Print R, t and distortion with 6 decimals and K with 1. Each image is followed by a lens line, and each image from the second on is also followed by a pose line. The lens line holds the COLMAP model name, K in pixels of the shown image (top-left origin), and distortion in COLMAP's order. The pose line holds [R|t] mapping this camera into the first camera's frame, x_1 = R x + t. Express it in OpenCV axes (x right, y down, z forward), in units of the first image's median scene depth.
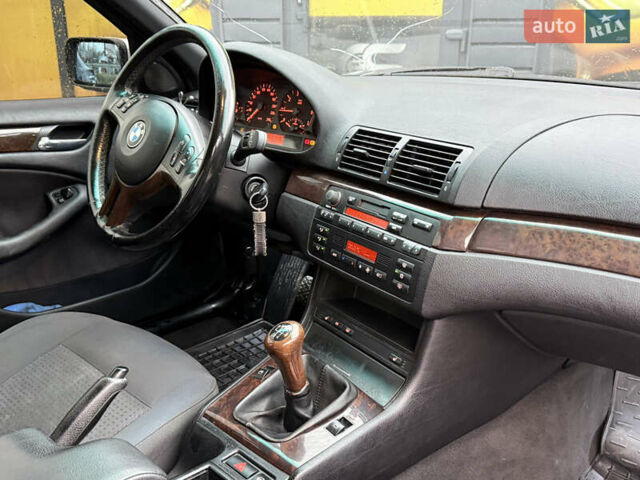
lens RADIAL K [[619.9, 0, 316.9], [0, 619.9, 240.3], [0, 0, 1]] dist [0.079467, 0.000000]
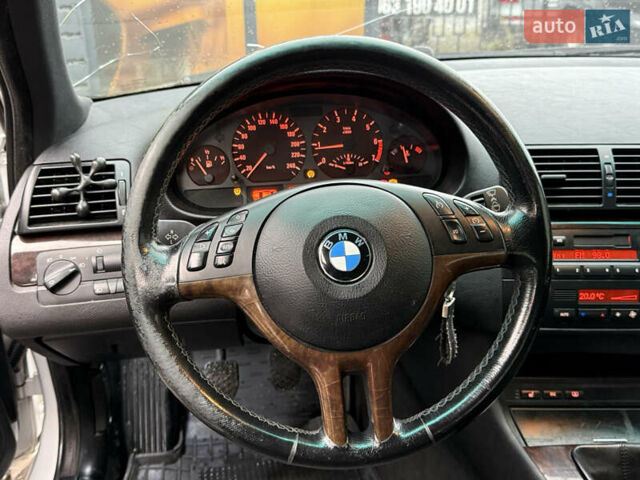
lens RADIAL K [[619.9, 0, 320.0], [0, 619.9, 237.8], [0, 0, 1]] dist [0.079467, 0.000000]
pose [[0.616851, -0.322070, 0.718169, -0.724697], [0.275340, 0.943094, 0.186445, -0.310949], [-0.737349, 0.082731, 0.670427, 0.725301]]
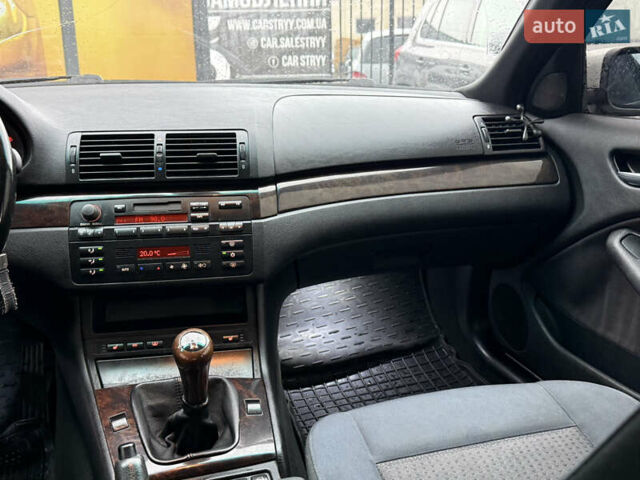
lens RADIAL K [[619.9, 0, 321.0], [0, 619.9, 238.6], [0, 0, 1]] dist [0.079467, 0.000000]
pose [[0.473193, -0.244455, 0.846363, -0.629546], [0.292469, 0.949832, 0.110824, -0.038880], [-0.830994, 0.195094, 0.520949, 0.289047]]
